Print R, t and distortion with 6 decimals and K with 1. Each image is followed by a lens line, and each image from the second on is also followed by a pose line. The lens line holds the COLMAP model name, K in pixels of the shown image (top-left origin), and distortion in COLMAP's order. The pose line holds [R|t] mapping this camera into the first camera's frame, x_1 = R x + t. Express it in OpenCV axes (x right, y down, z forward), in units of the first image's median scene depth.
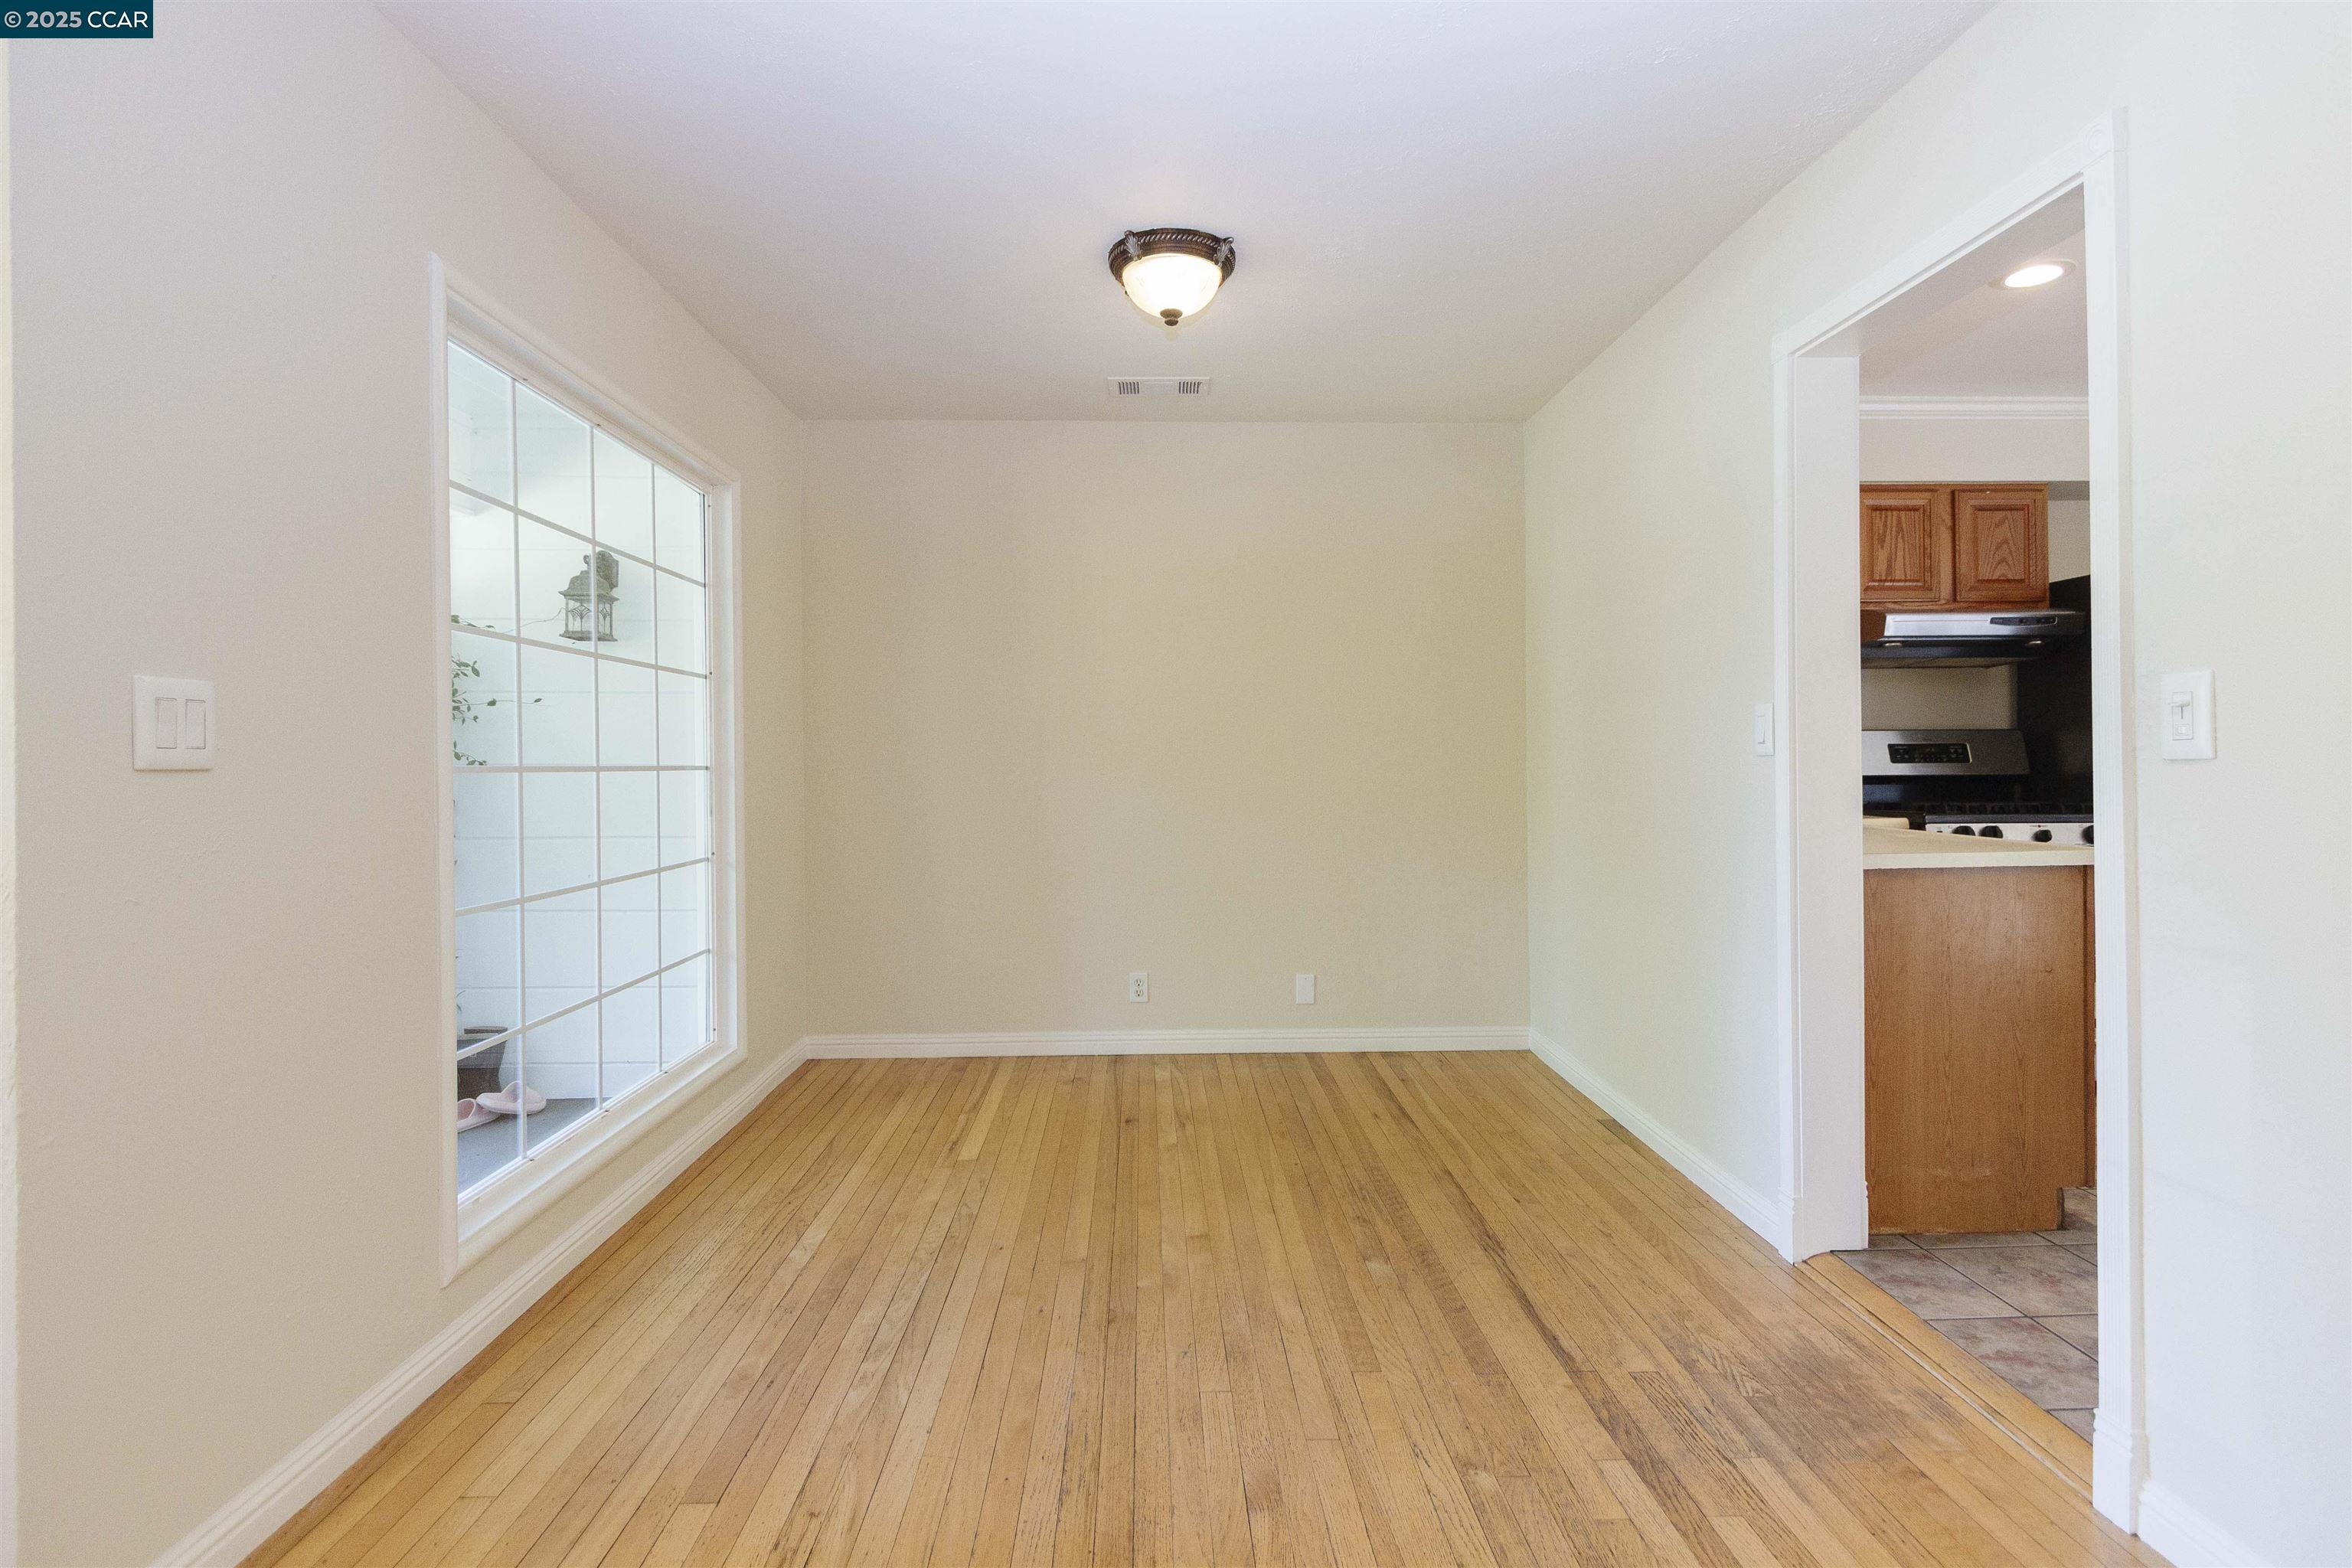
lens RADIAL K [[1127.6, 0, 1174.3], [0, 1127.6, 769.8], [0, 0, 1]] dist [0.002995, 0.000289]
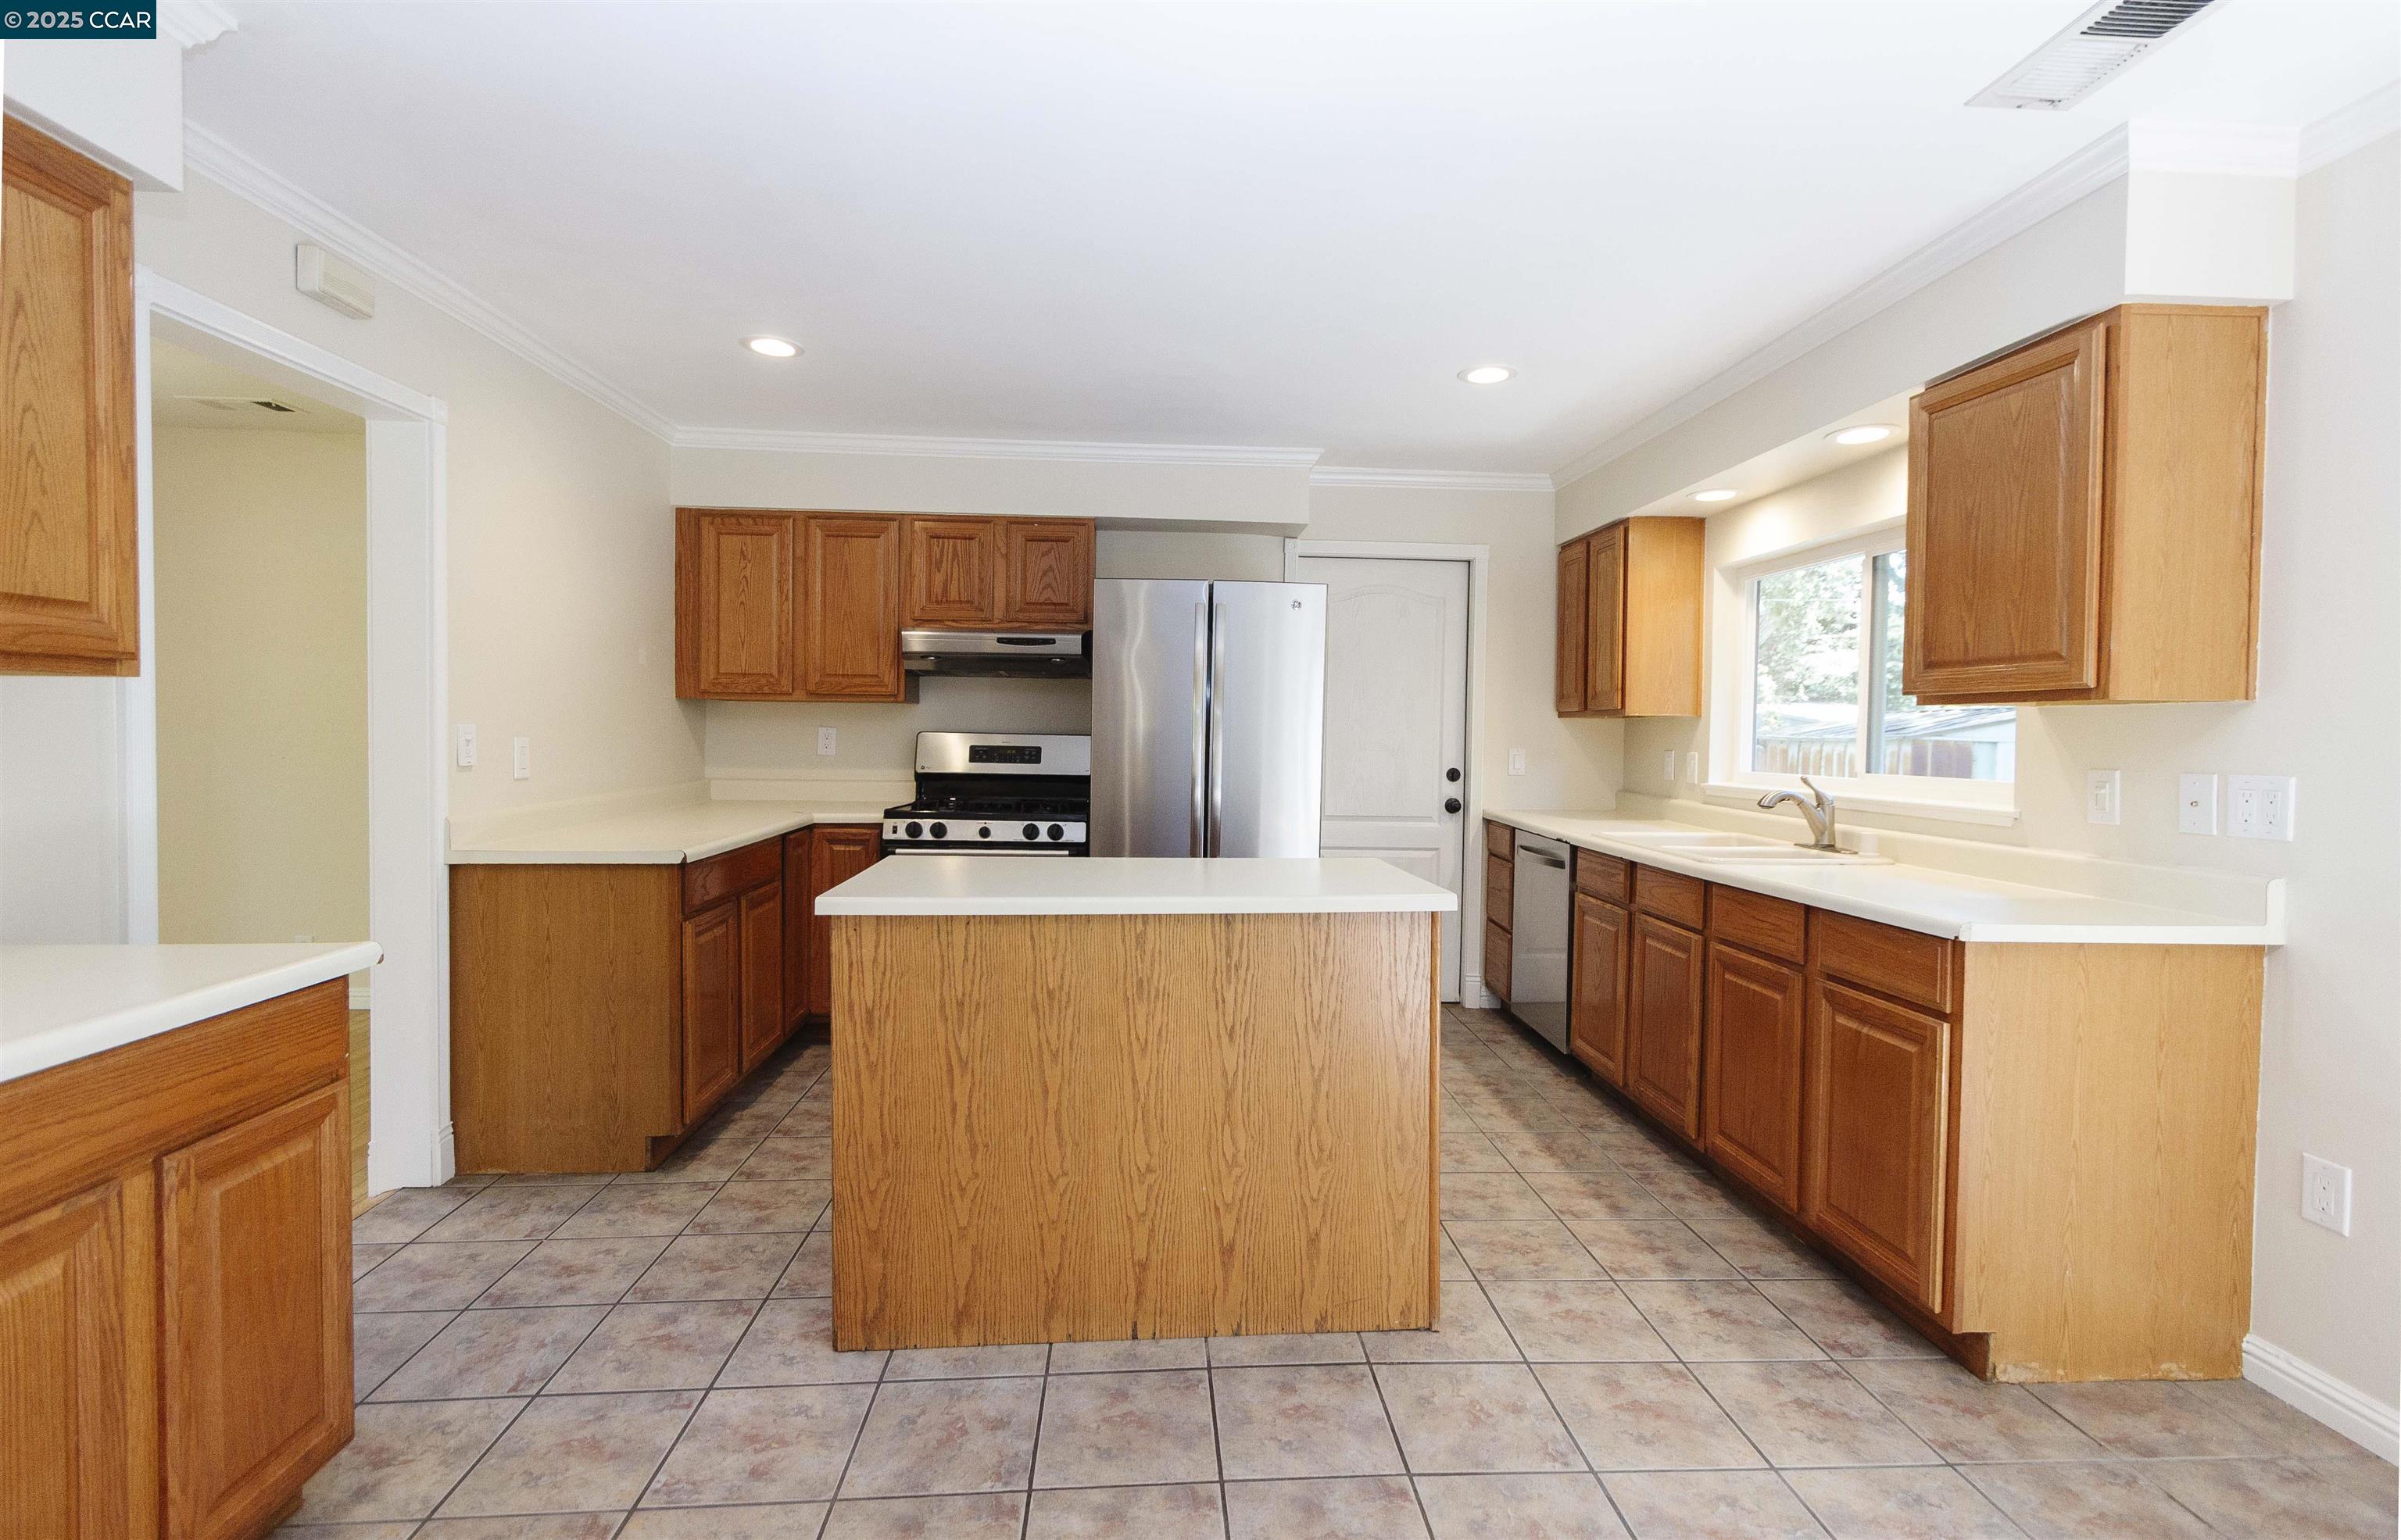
lens RADIAL K [[1091.3, 0, 1200.8], [0, 1091.3, 760.5], [0, 0, 1]] dist [-0.003368, -0.000172]
pose [[0.998796, 0.022746, 0.043475, 0.842440], [-0.023907, 0.999366, 0.026386, -0.043486], [-0.042848, -0.027393, 0.998706, -0.098663]]
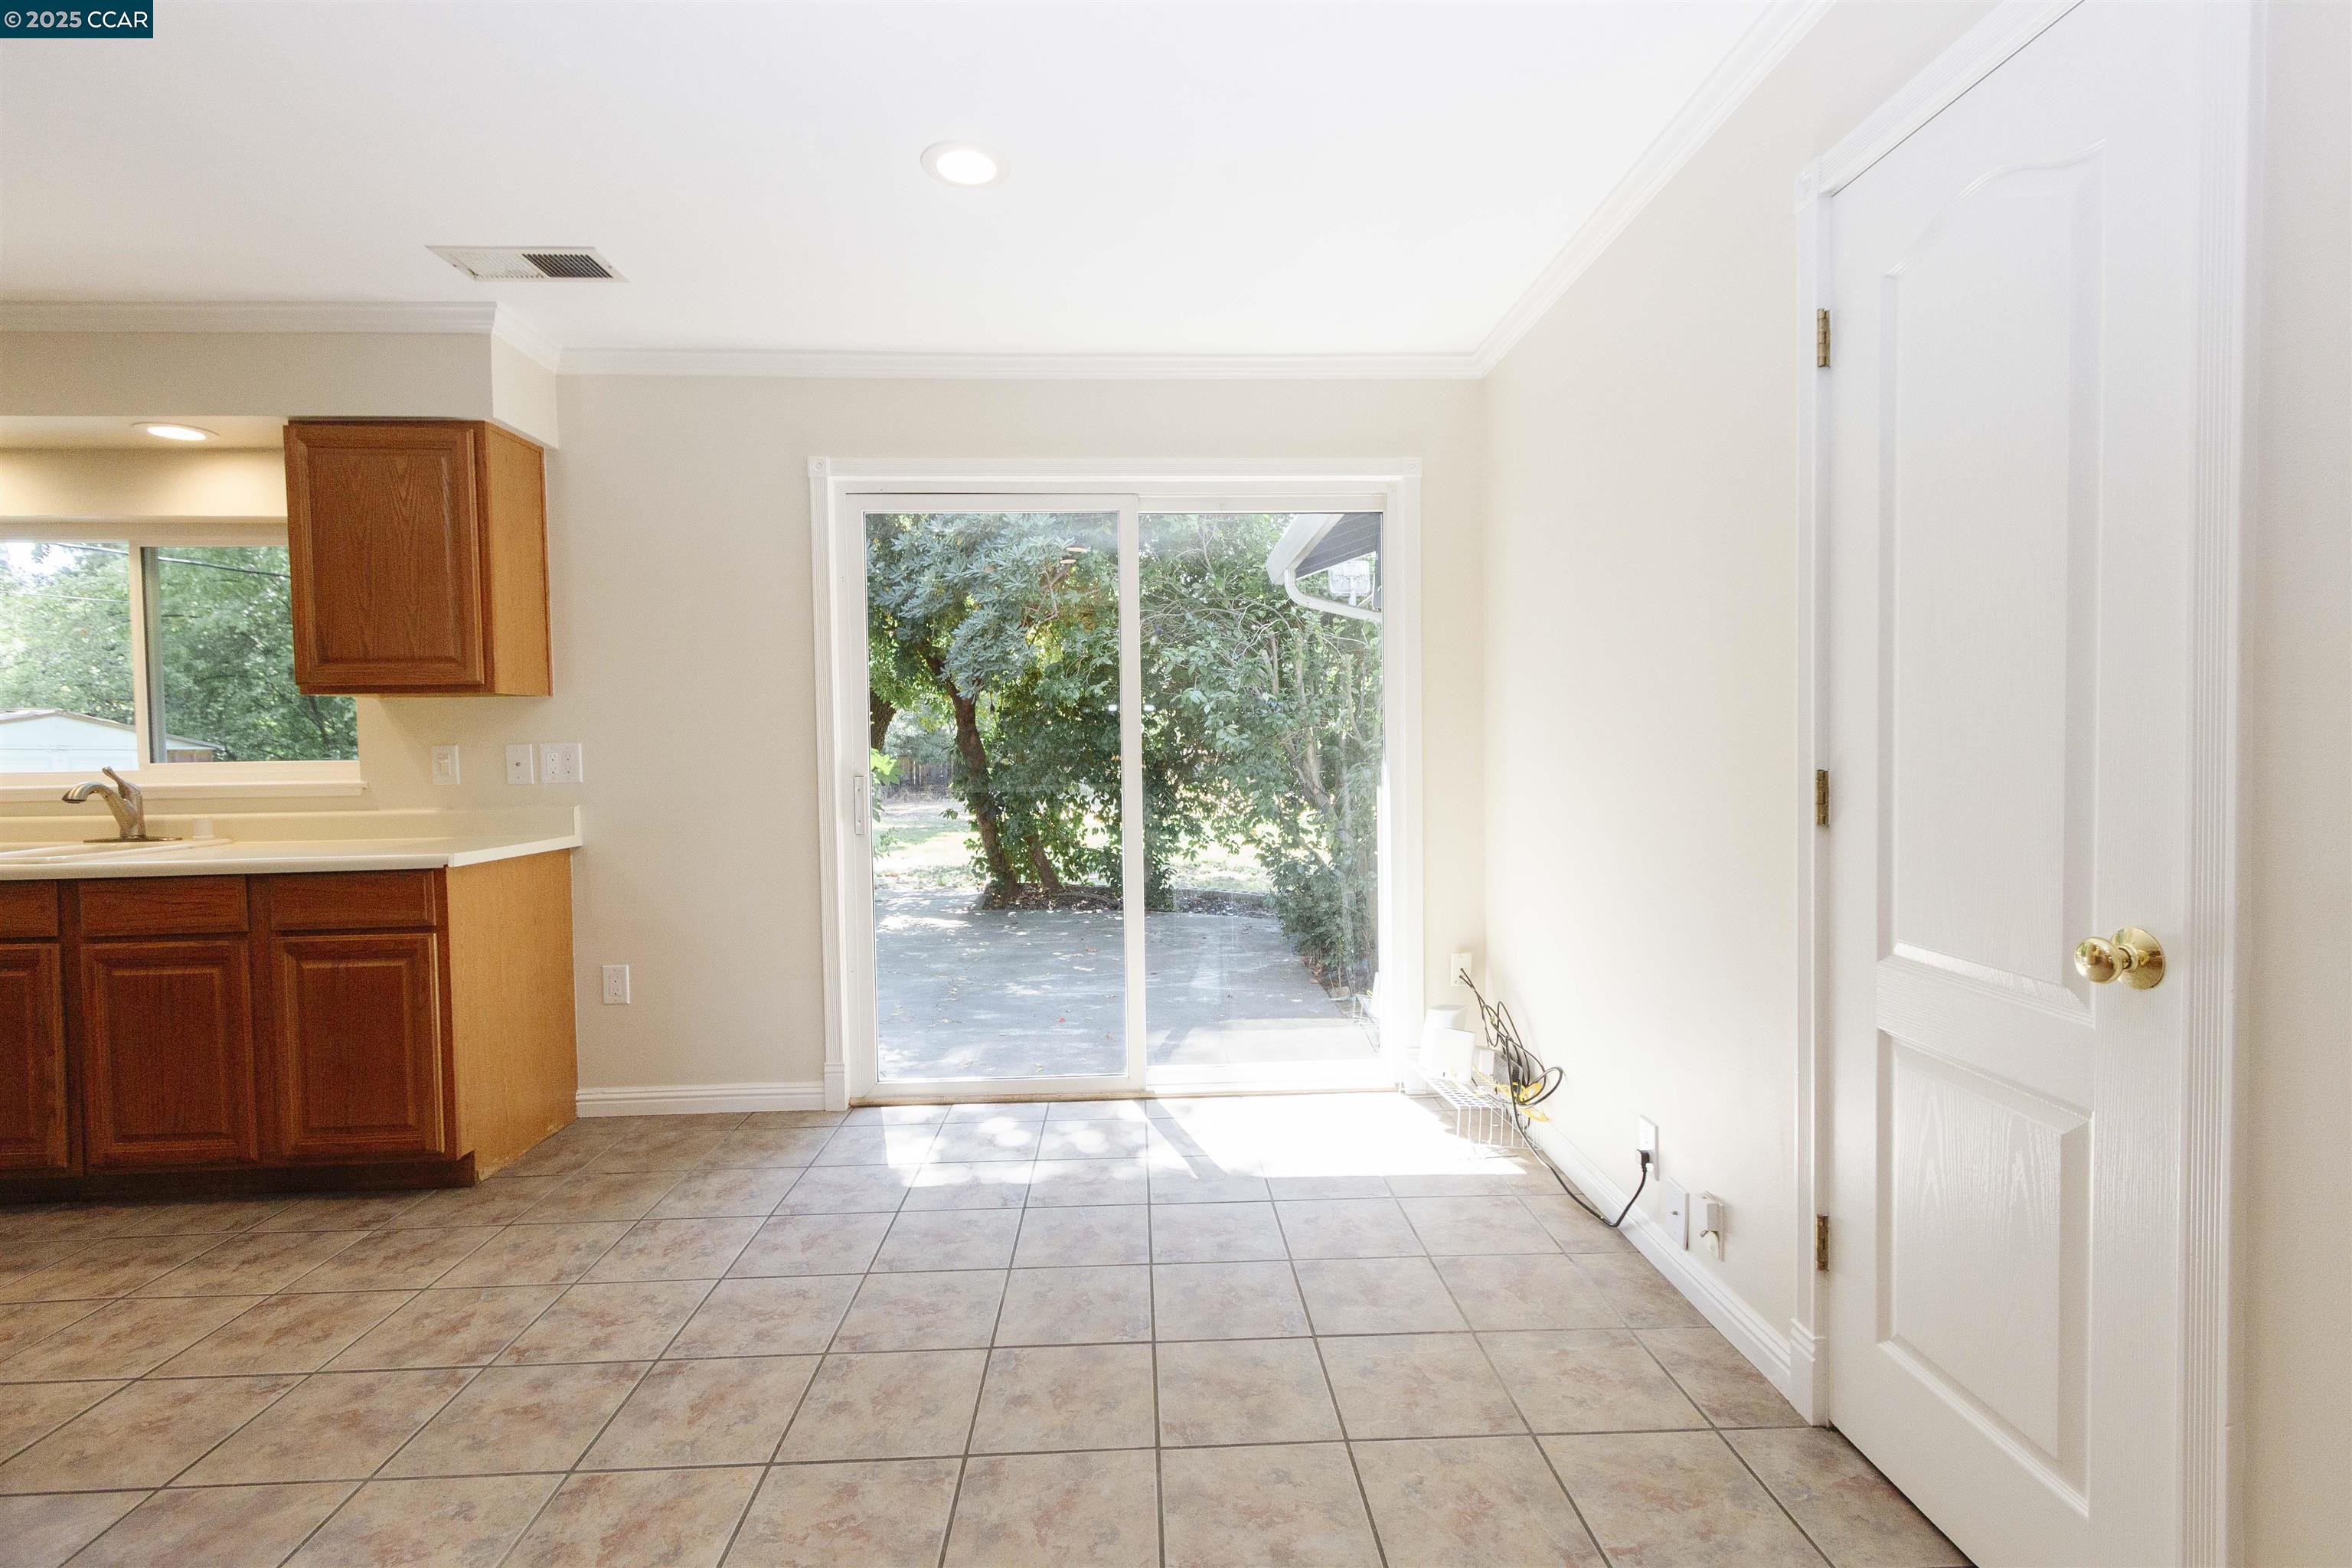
lens RADIAL K [[1060.0, 0, 1173.9], [0, 1060.0, 784.6], [0, 0, 1]] dist [0.009266, -0.001279]
pose [[-0.025960, -0.029229, 0.999236, 0.524787], [0.014264, 0.999460, 0.029607, -0.018915], [-0.999561, 0.015022, -0.025529, -0.047128]]
